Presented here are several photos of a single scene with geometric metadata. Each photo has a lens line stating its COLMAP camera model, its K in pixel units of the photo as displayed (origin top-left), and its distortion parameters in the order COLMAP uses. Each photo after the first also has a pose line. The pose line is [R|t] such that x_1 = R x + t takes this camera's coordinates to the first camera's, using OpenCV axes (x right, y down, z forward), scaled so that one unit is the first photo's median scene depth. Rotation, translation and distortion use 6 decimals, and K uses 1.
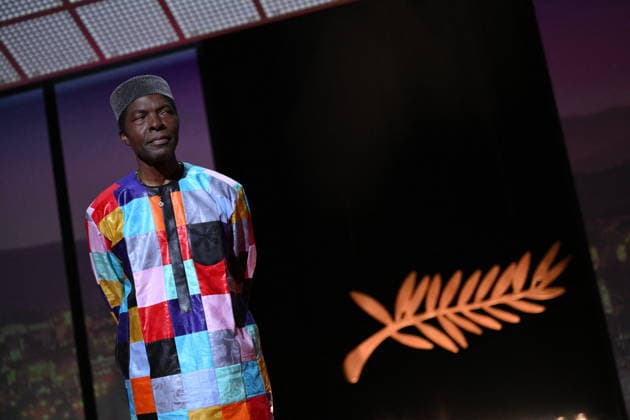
lens RADIAL K [[1338.0, 0, 315.0], [0, 1338.0, 210.0], [0, 0, 1]] dist [-0.008951, -0.432759]
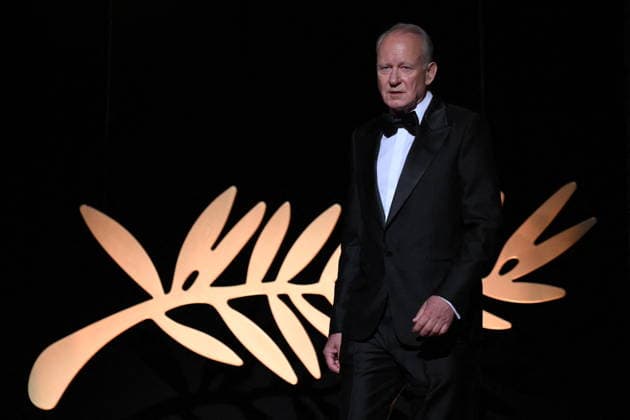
lens RADIAL K [[1291.3, 0, 315.0], [0, 1291.3, 210.0], [0, 0, 1]] dist [0.005838, -0.118334]
pose [[0.967675, 0.197359, 0.157020, 0.036621], [-0.199294, 0.979933, -0.003480, 0.052488], [-0.154556, -0.027926, 0.987589, 0.609696]]
